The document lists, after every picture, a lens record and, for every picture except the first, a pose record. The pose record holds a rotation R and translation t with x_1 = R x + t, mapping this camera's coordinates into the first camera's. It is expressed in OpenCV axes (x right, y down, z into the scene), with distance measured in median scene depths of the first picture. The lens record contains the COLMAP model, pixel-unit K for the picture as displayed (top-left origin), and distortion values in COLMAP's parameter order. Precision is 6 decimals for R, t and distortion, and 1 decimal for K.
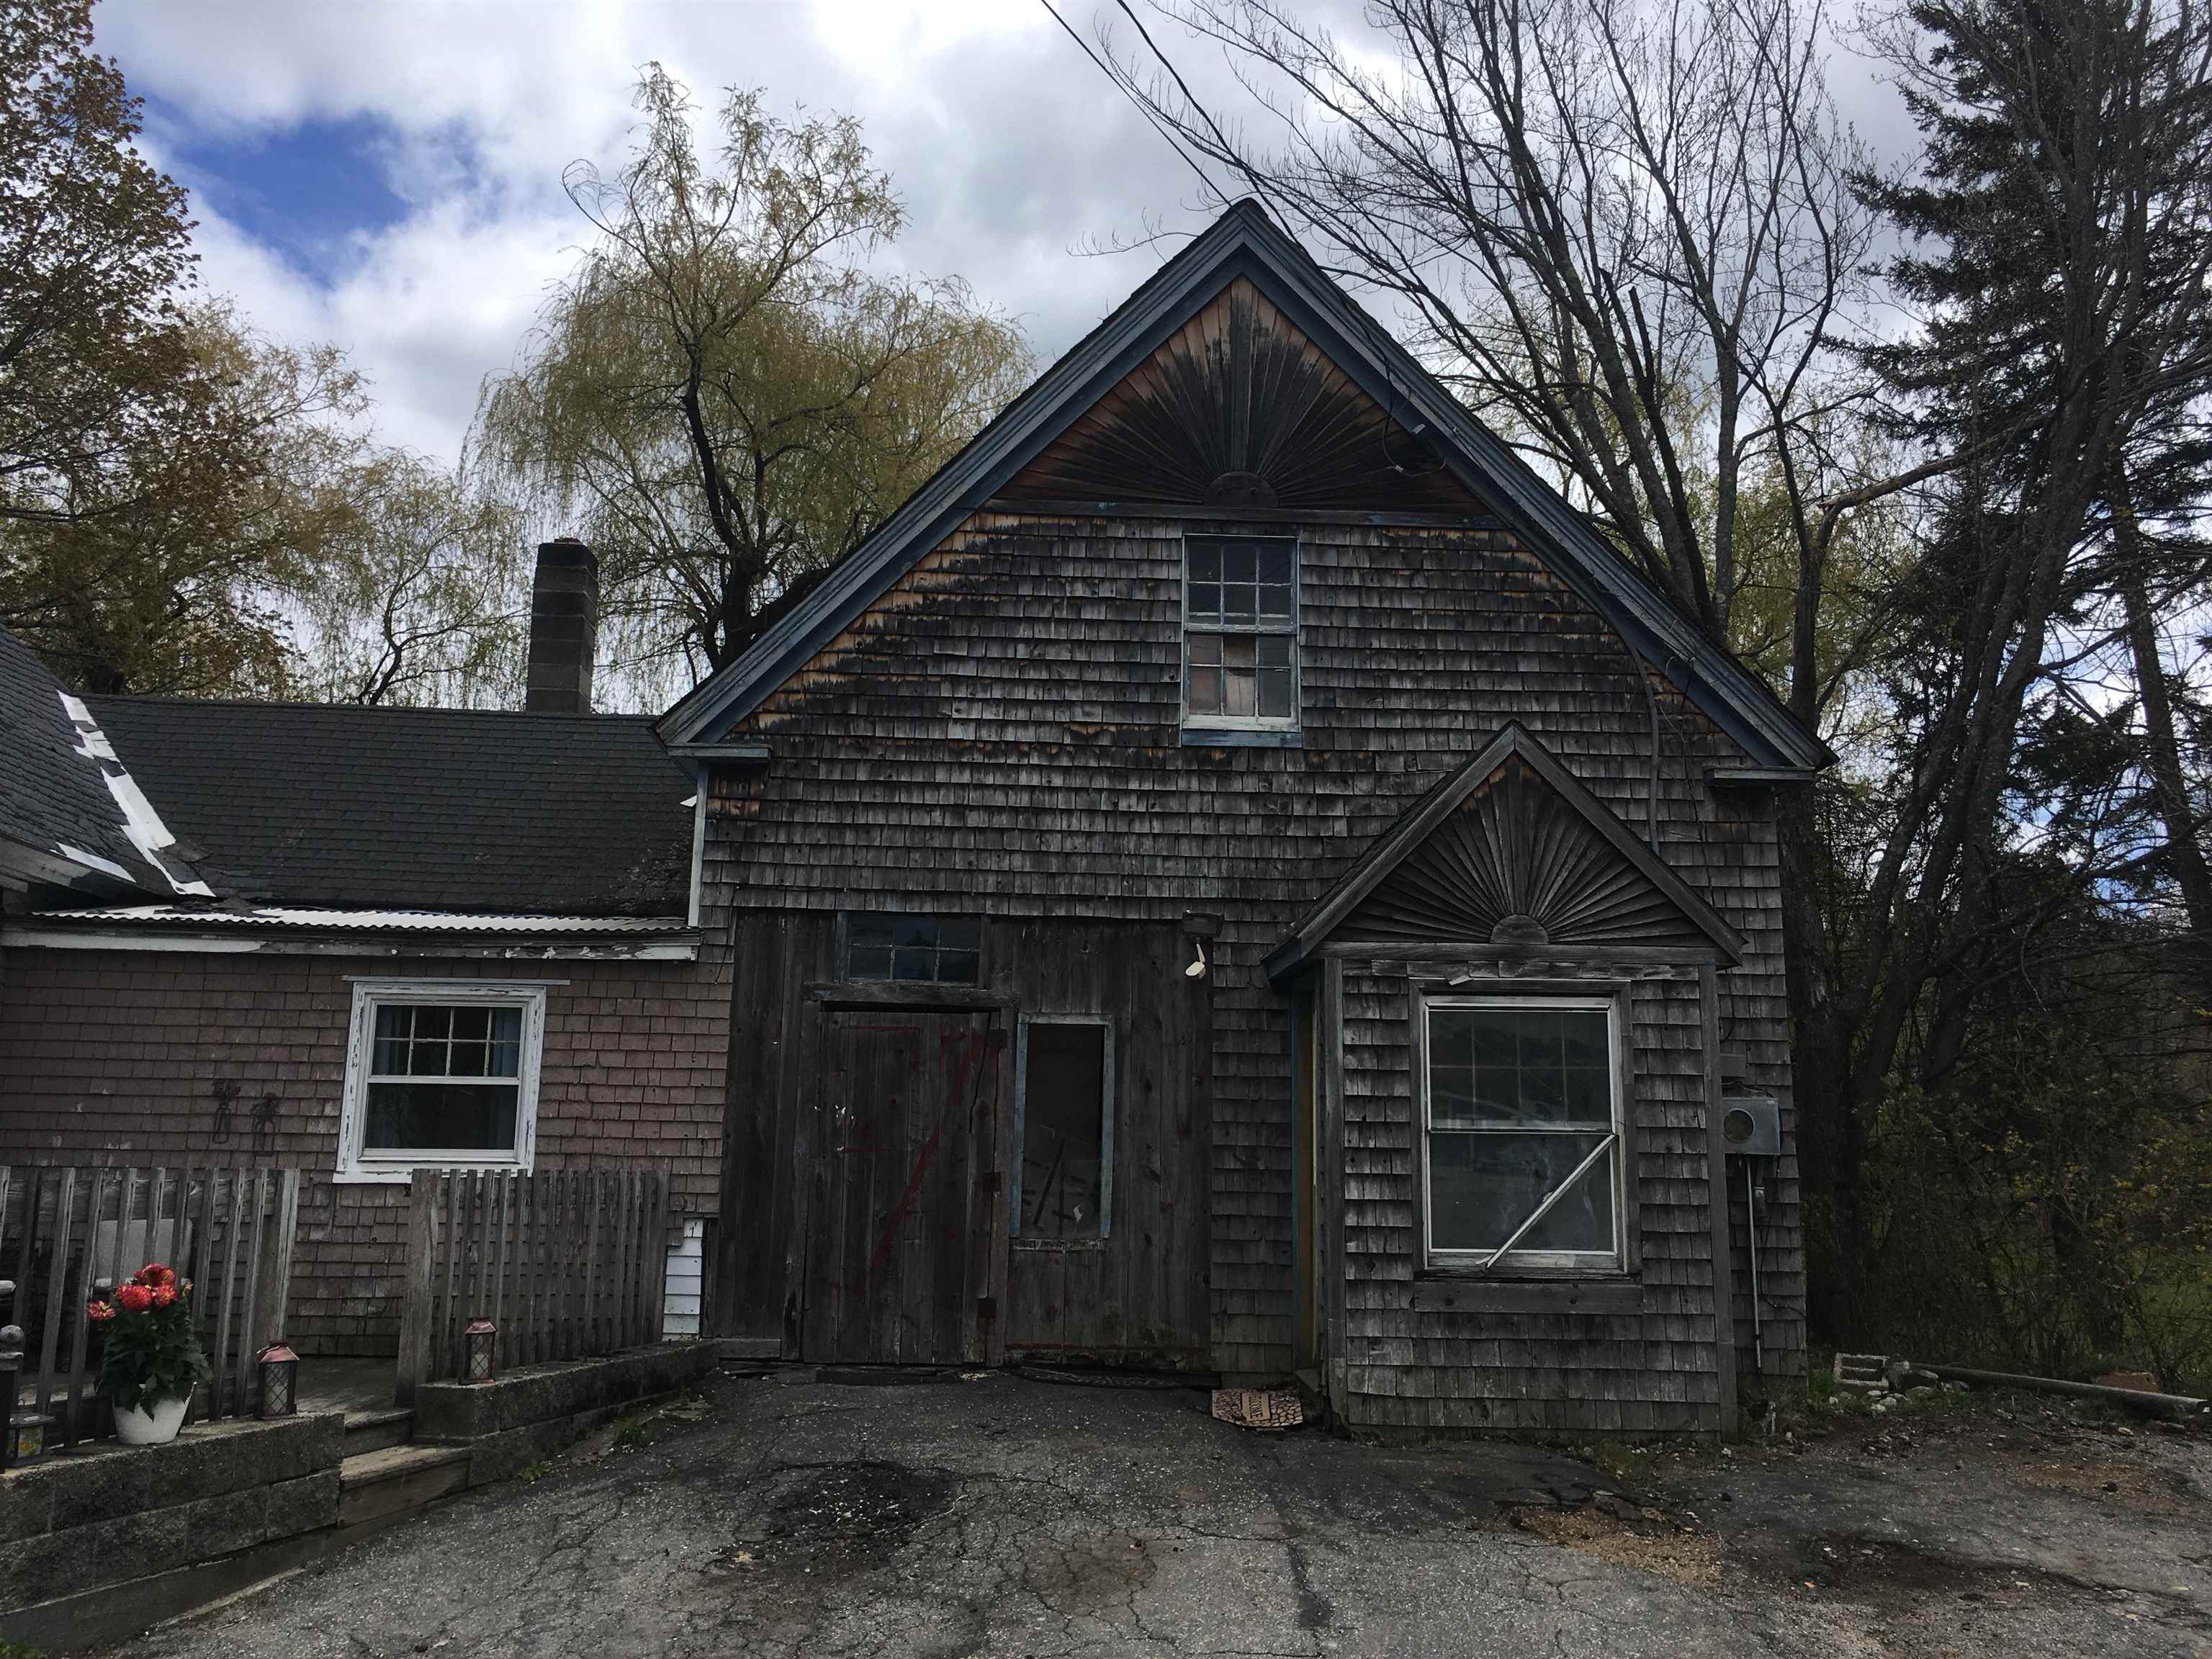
lens RADIAL K [[1896.0, 0, 1106.8], [0, 1896.0, 821.6], [0, 0, 1]] dist [0.047786, -0.025792]
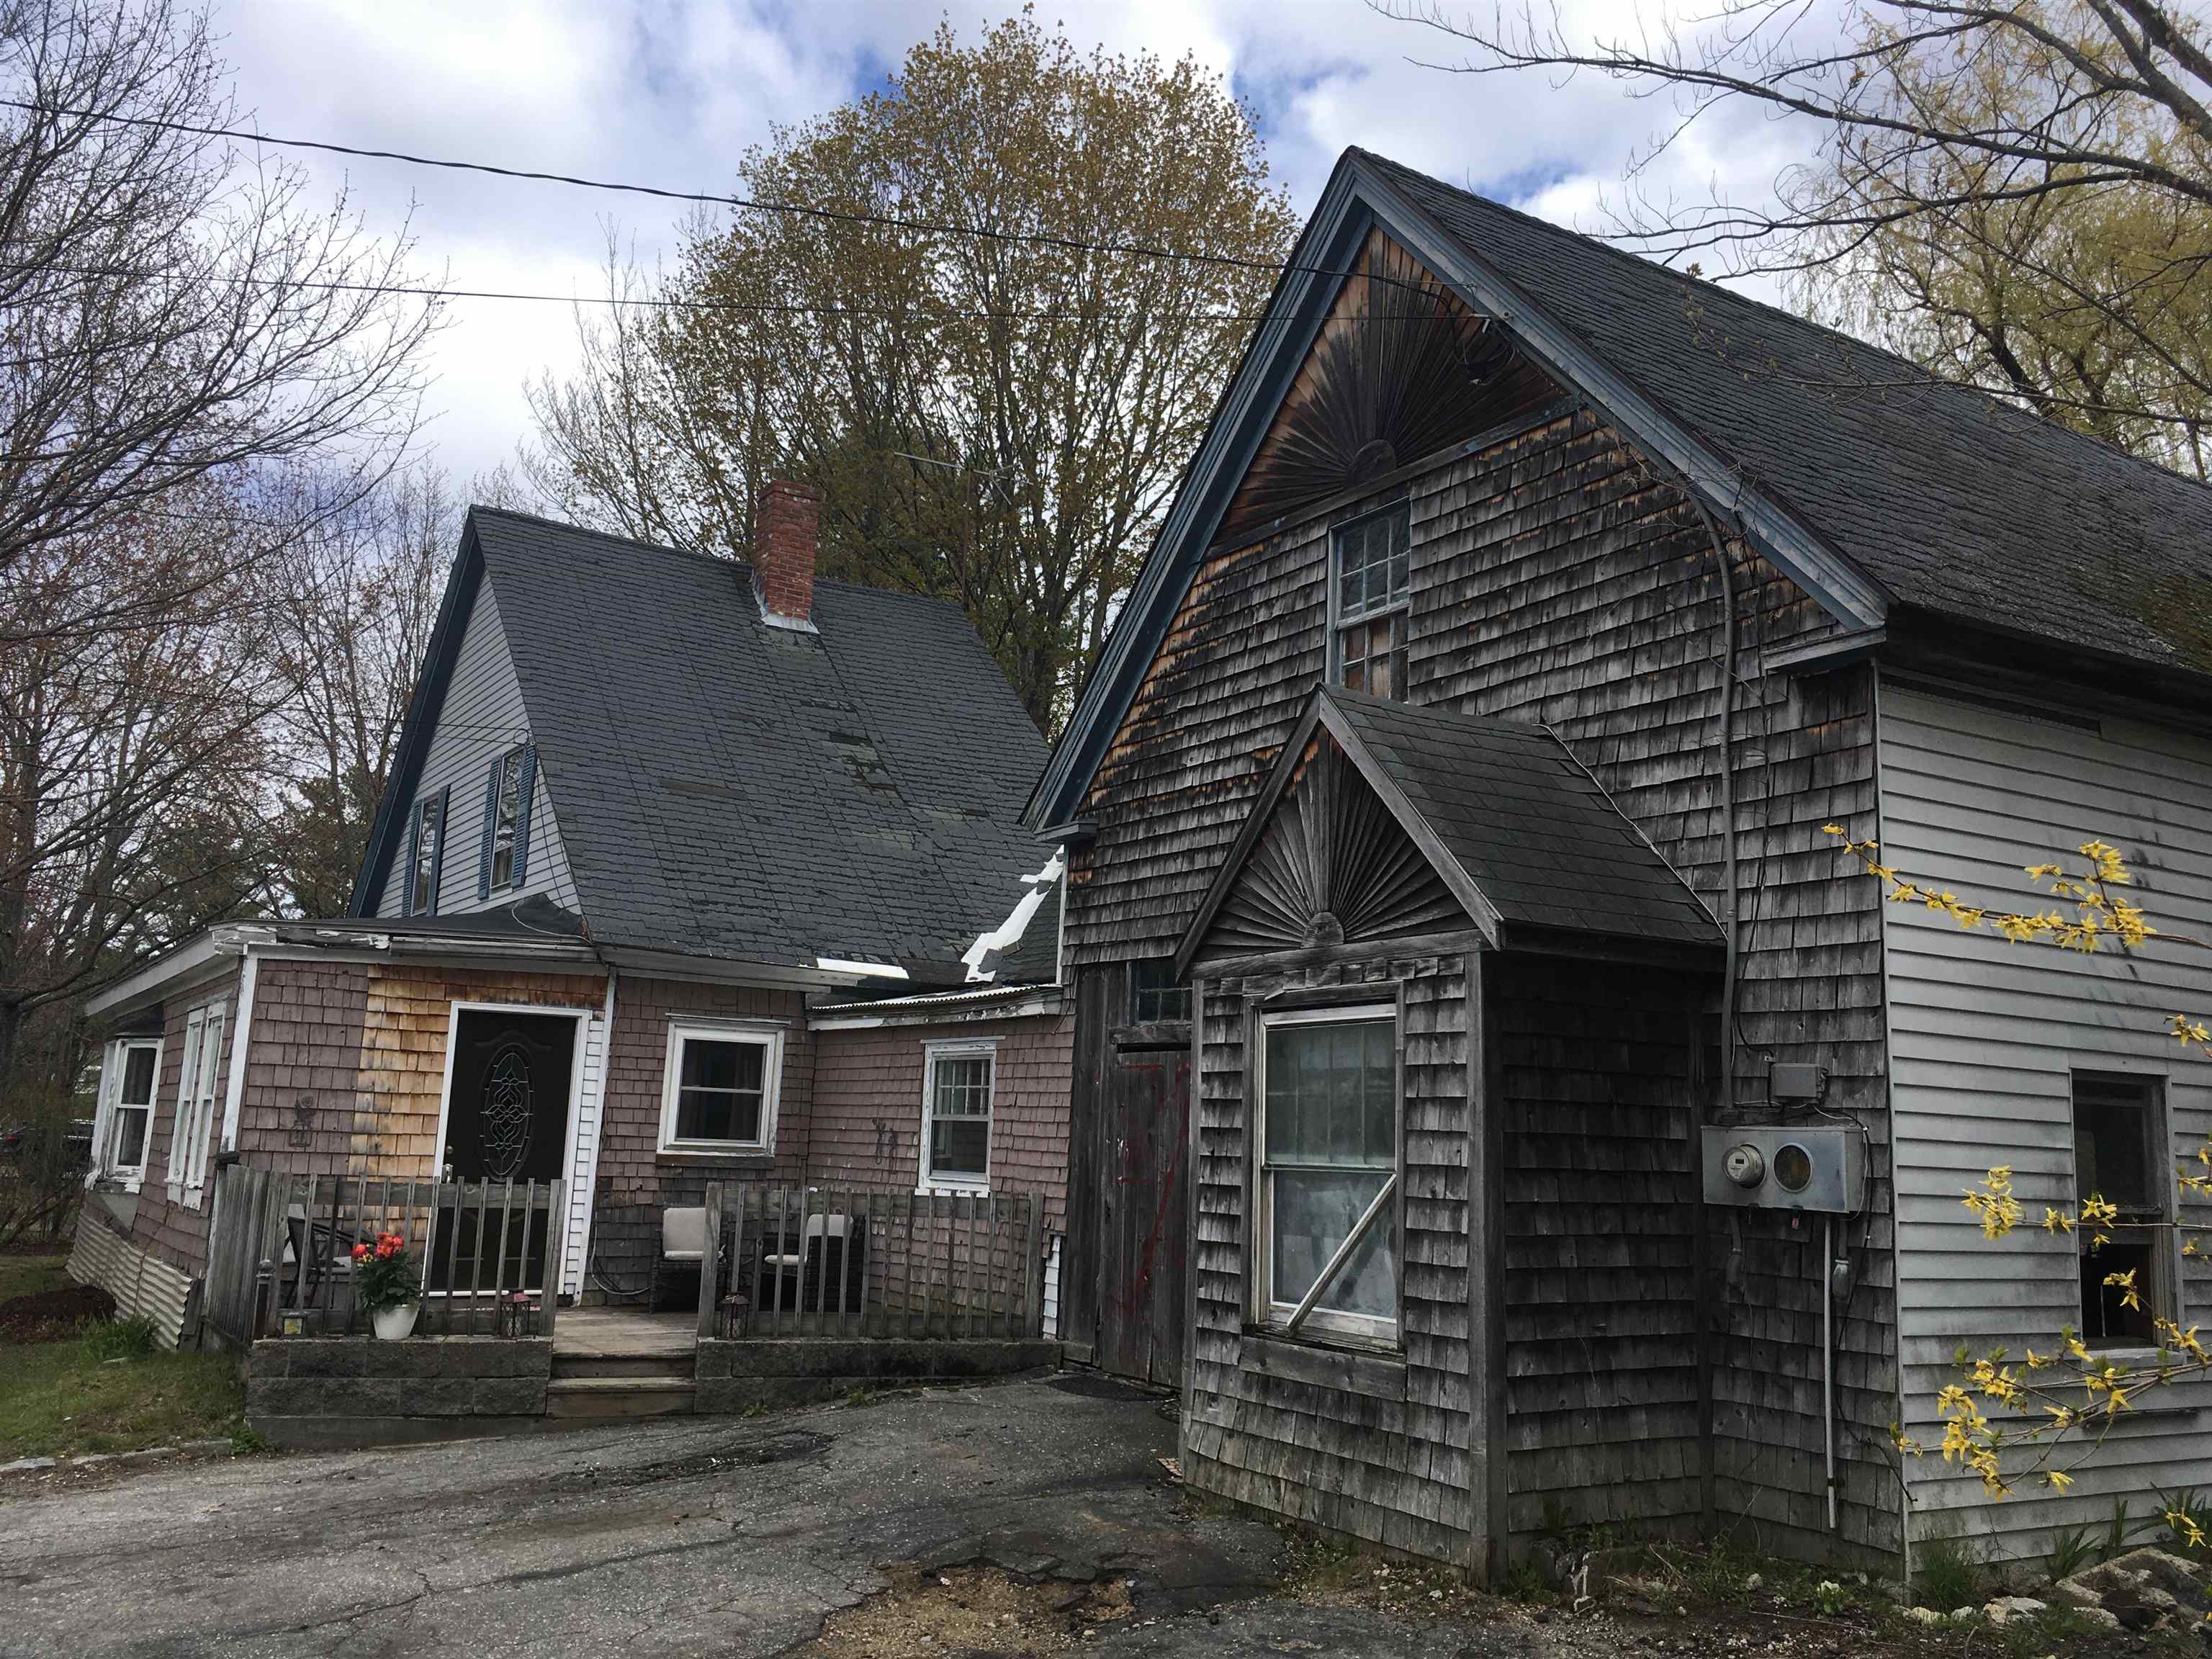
lens RADIAL K [[1896.0, 0, 1112.8], [0, 1896.0, 825.1], [0, 0, 1]] dist [0.047786, -0.025792]
pose [[0.493952, -0.142086, -0.857801, 0.825556], [0.128314, 0.987668, -0.089709, 0.068303], [0.859969, -0.065756, 0.506092, 0.452606]]
